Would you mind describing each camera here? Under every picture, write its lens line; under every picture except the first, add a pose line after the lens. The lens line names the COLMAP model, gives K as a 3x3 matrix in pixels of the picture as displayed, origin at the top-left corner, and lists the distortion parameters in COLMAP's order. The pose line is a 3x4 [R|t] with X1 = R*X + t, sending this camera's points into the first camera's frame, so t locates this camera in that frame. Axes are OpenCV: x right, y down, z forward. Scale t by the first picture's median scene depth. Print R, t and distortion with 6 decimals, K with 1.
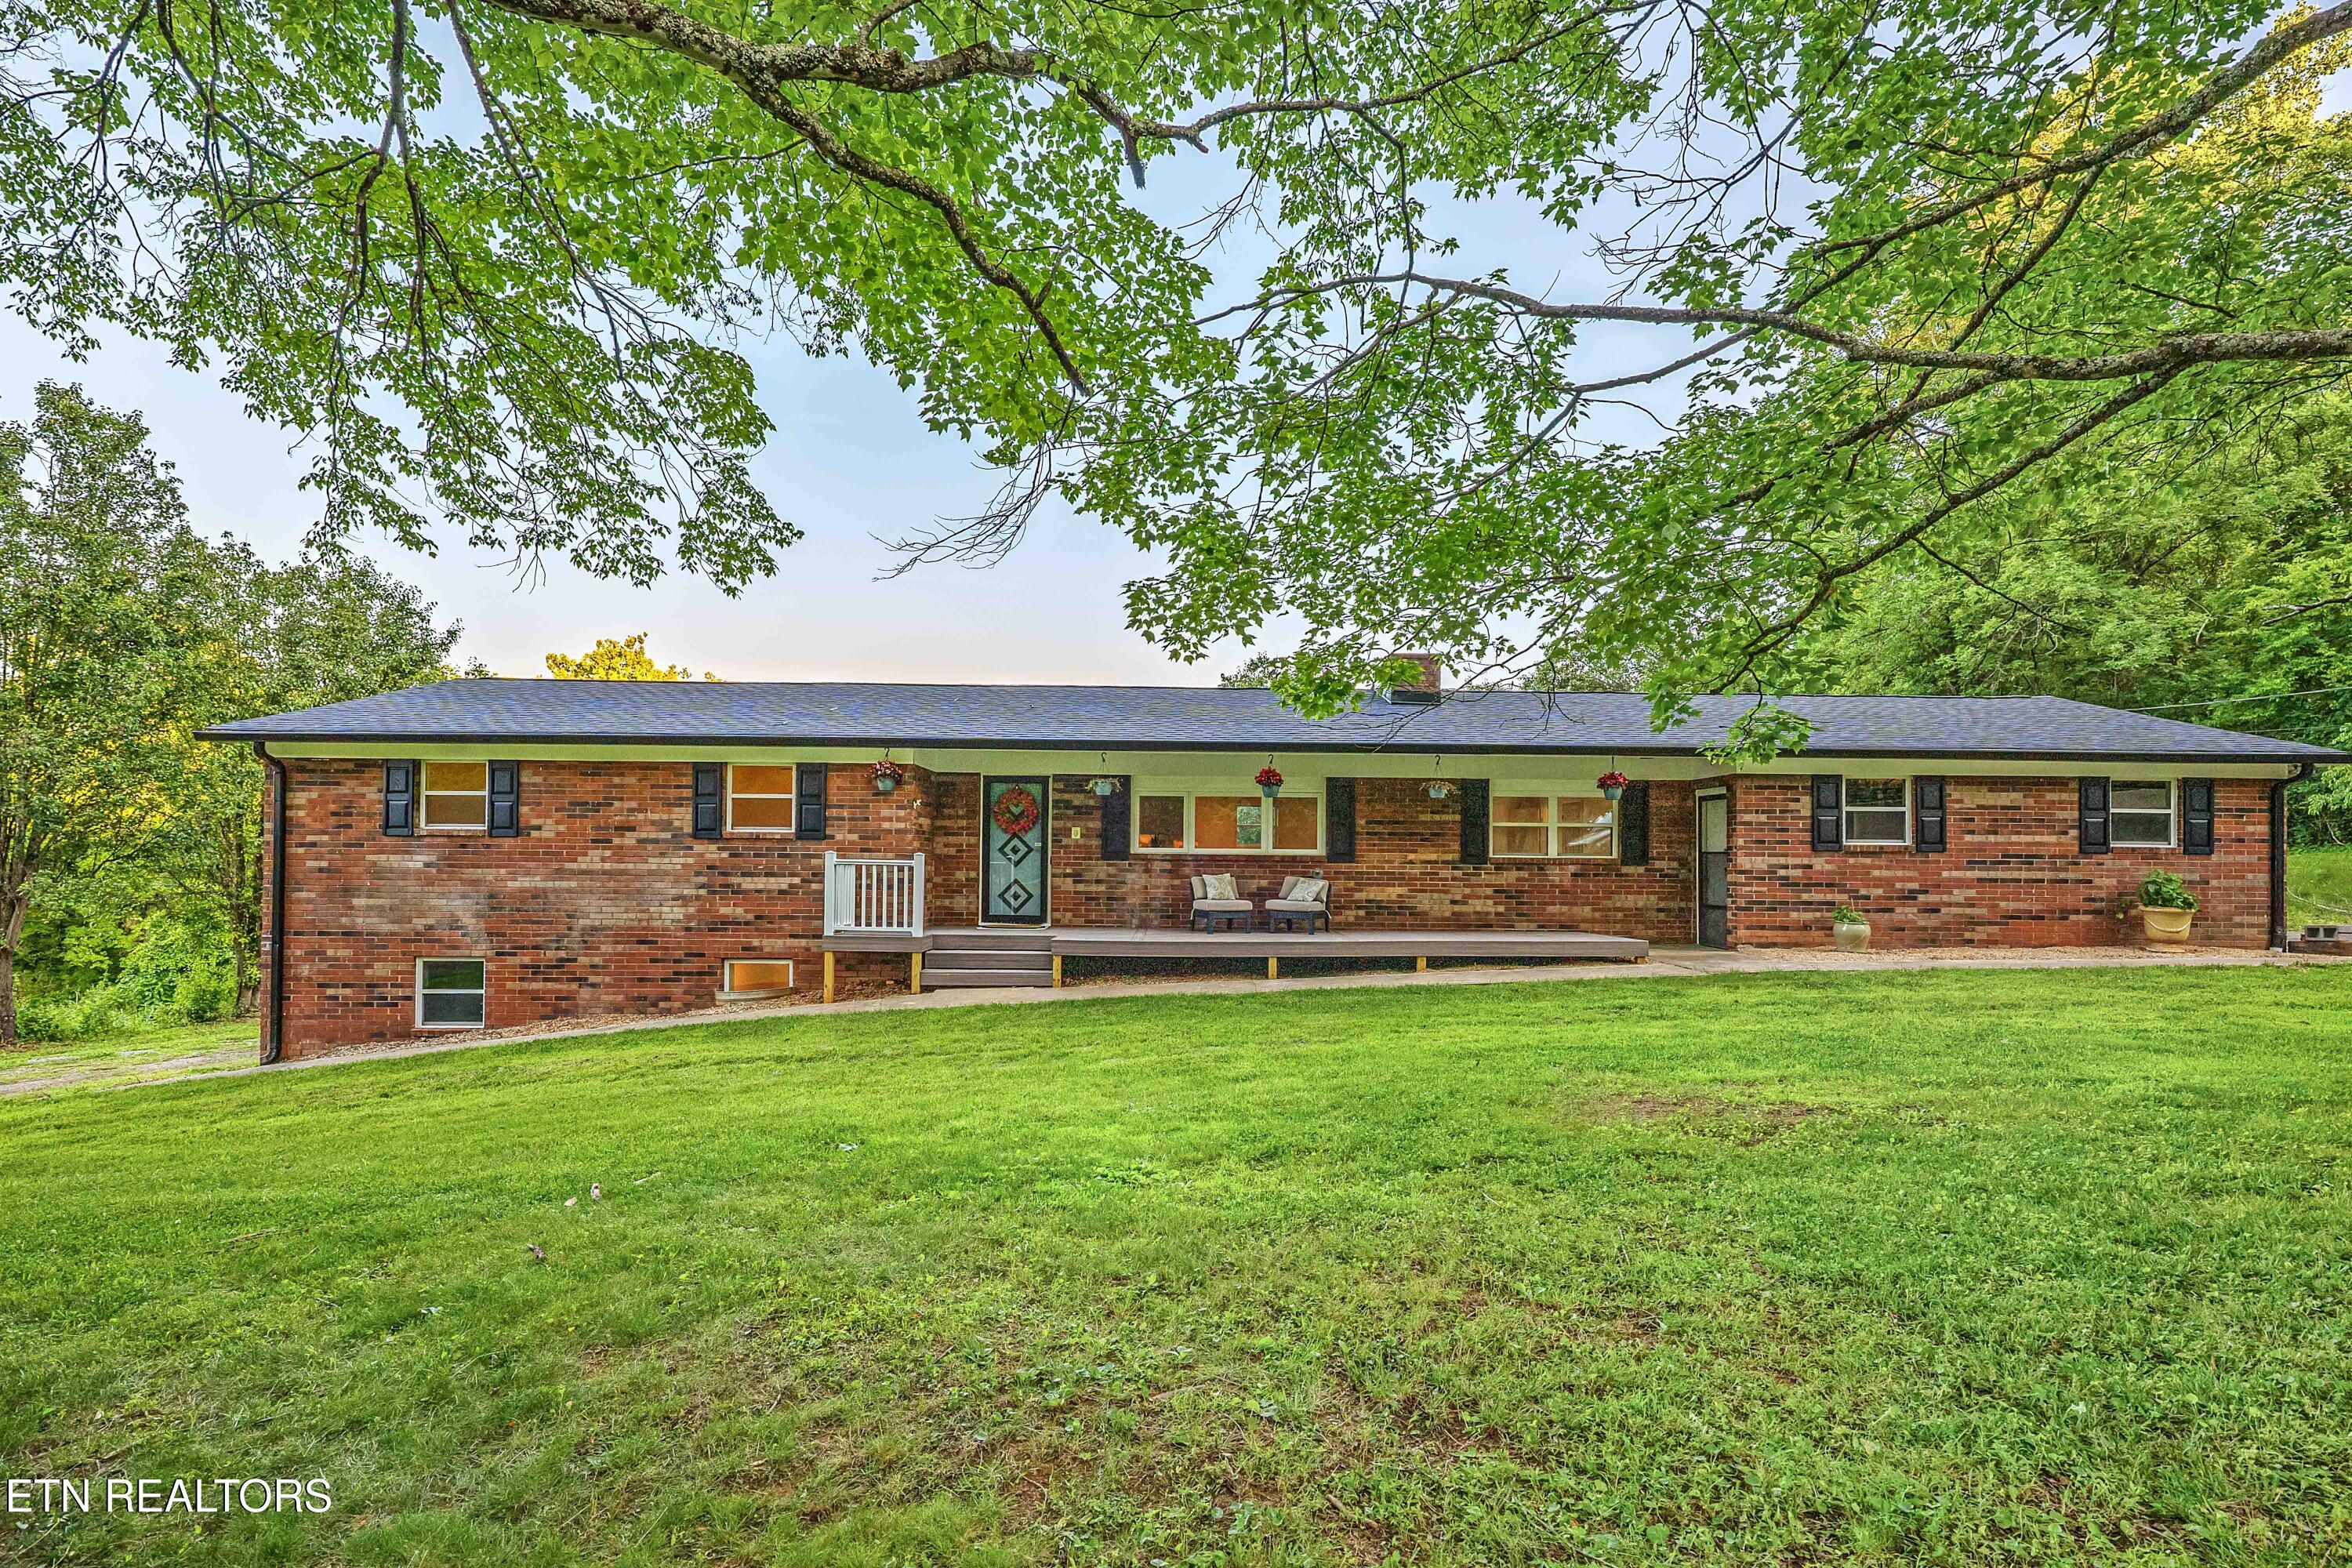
lens RADIAL K [[1036.3, 0, 1177.7], [0, 1036.3, 833.3], [0, 0, 1]] dist [-0.001073, -0.000109]
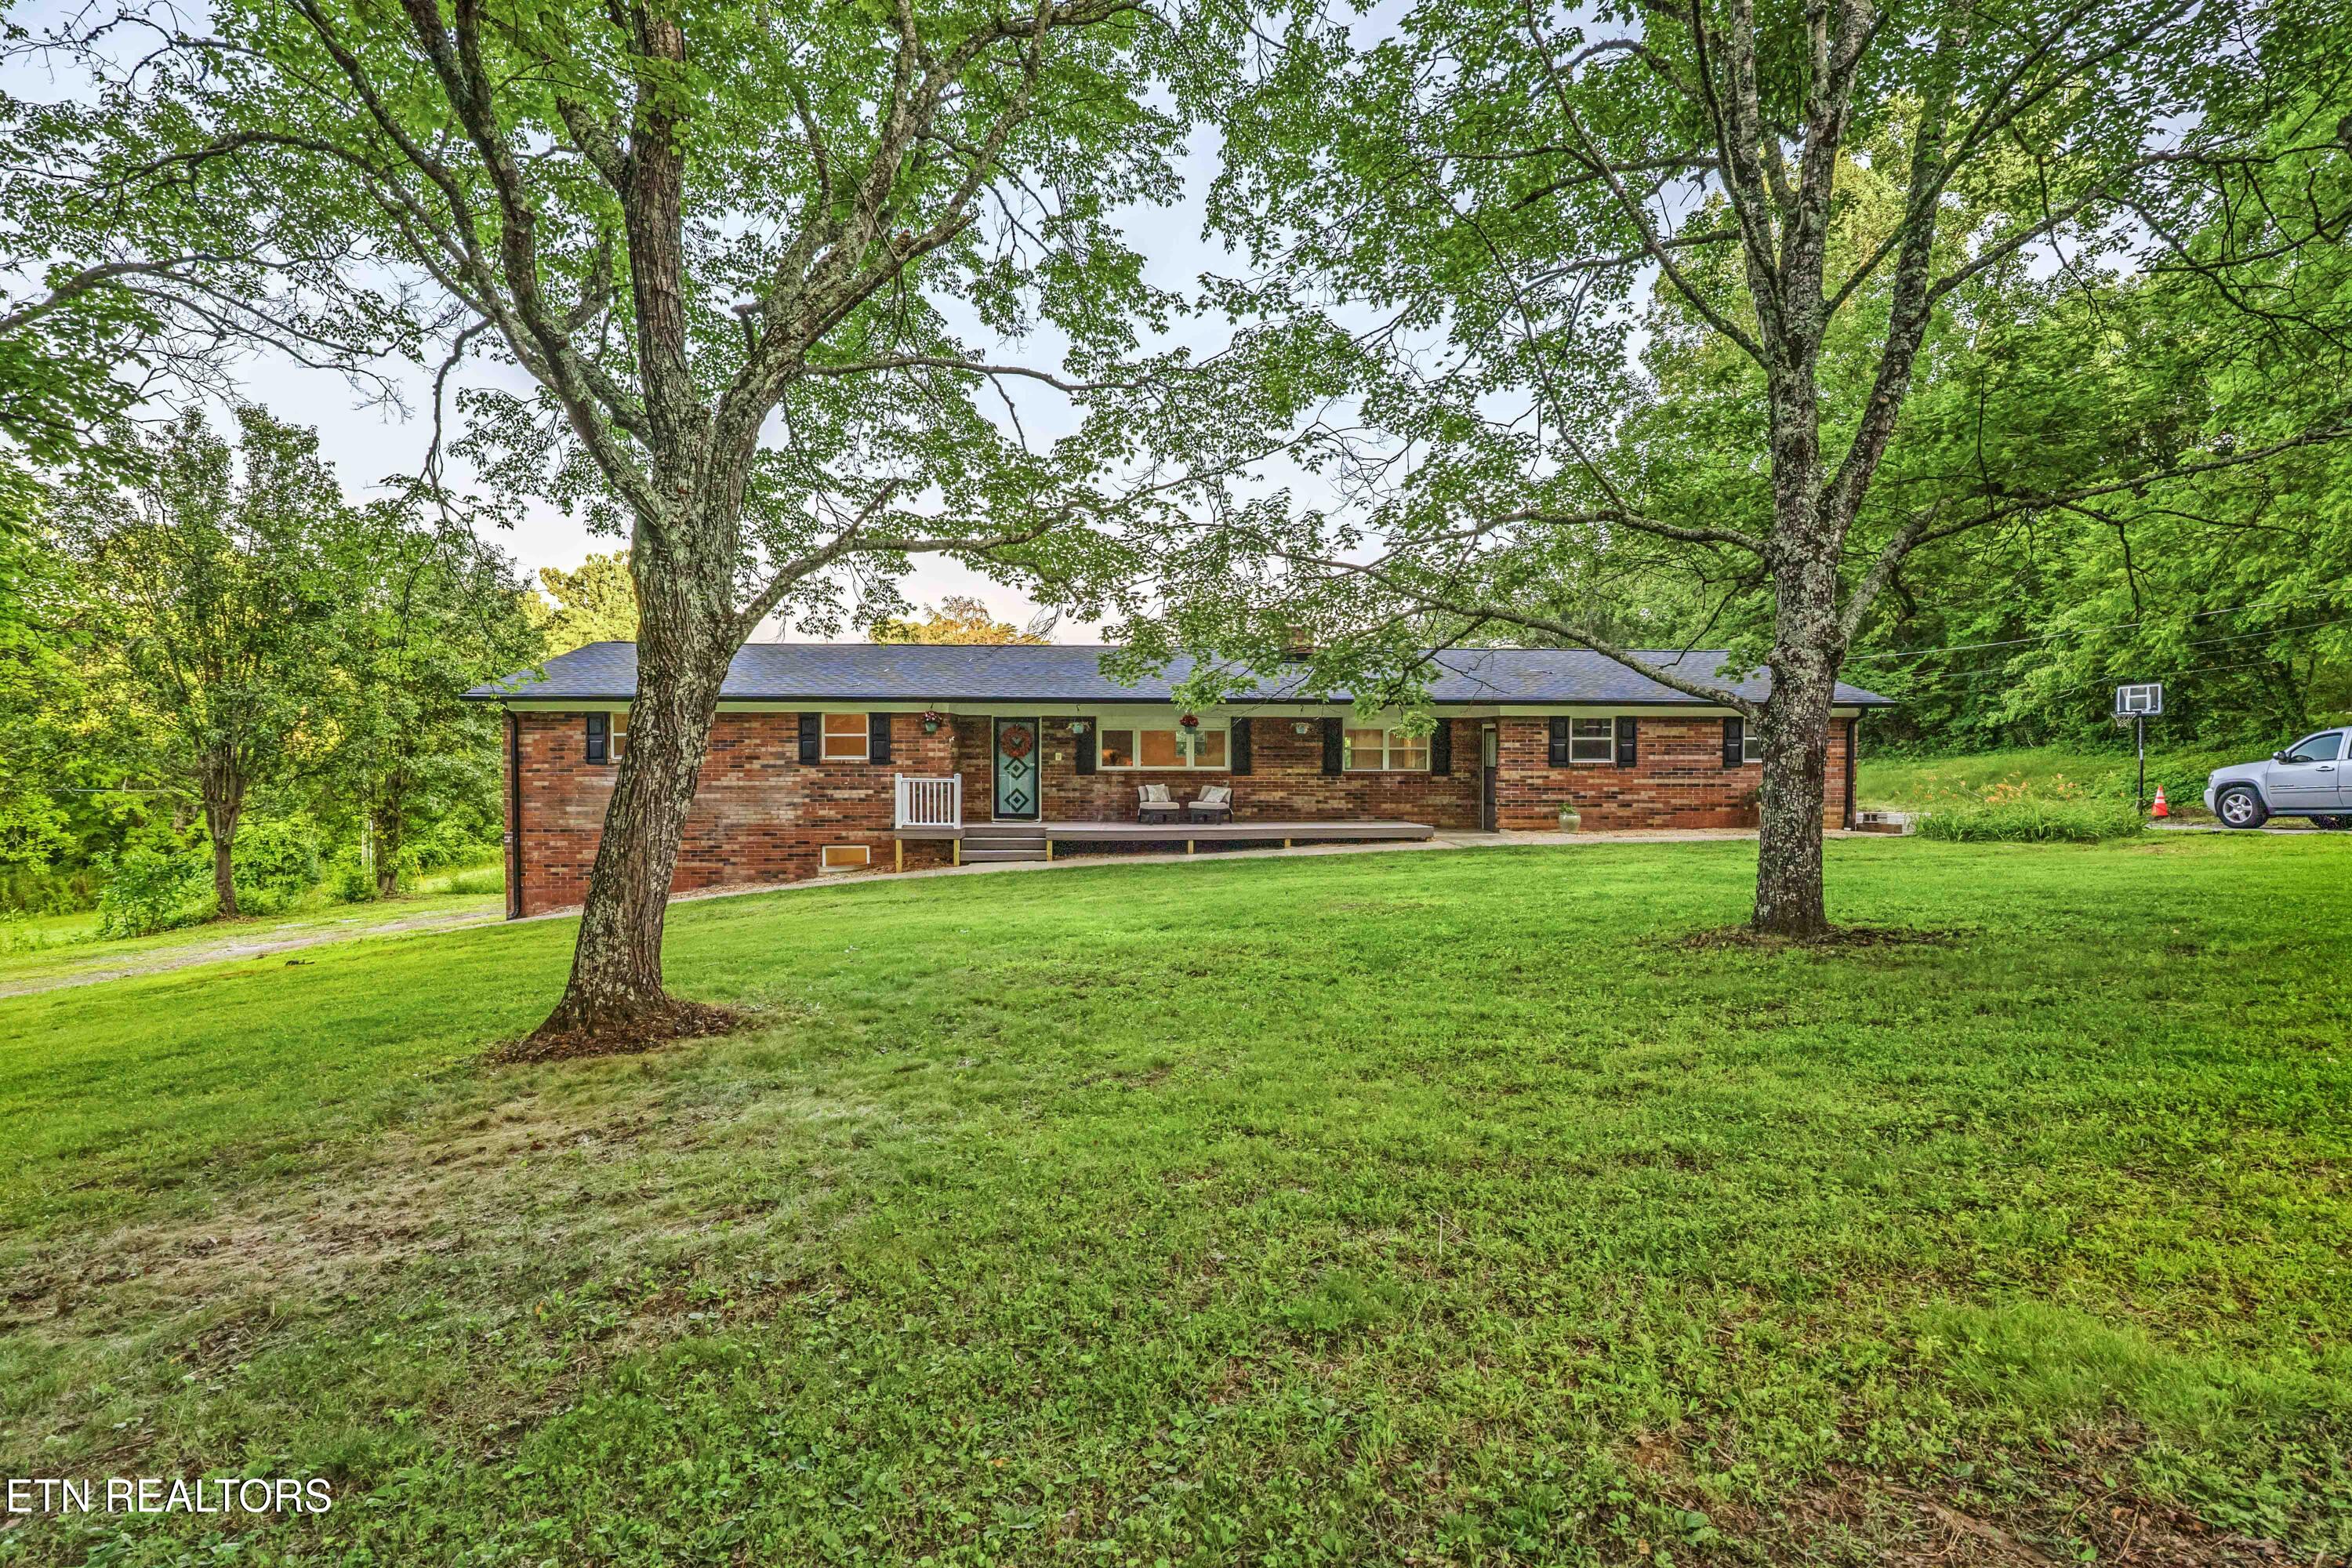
lens RADIAL K [[1036.3, 0, 1181.9], [0, 1036.3, 783.0], [0, 0, 1]] dist [-0.001073, -0.000109]
pose [[0.998997, -0.007751, 0.044093, 0.010732], [0.005186, 0.998303, 0.058004, -0.049452], [-0.044468, -0.057717, 0.997342, -0.484122]]
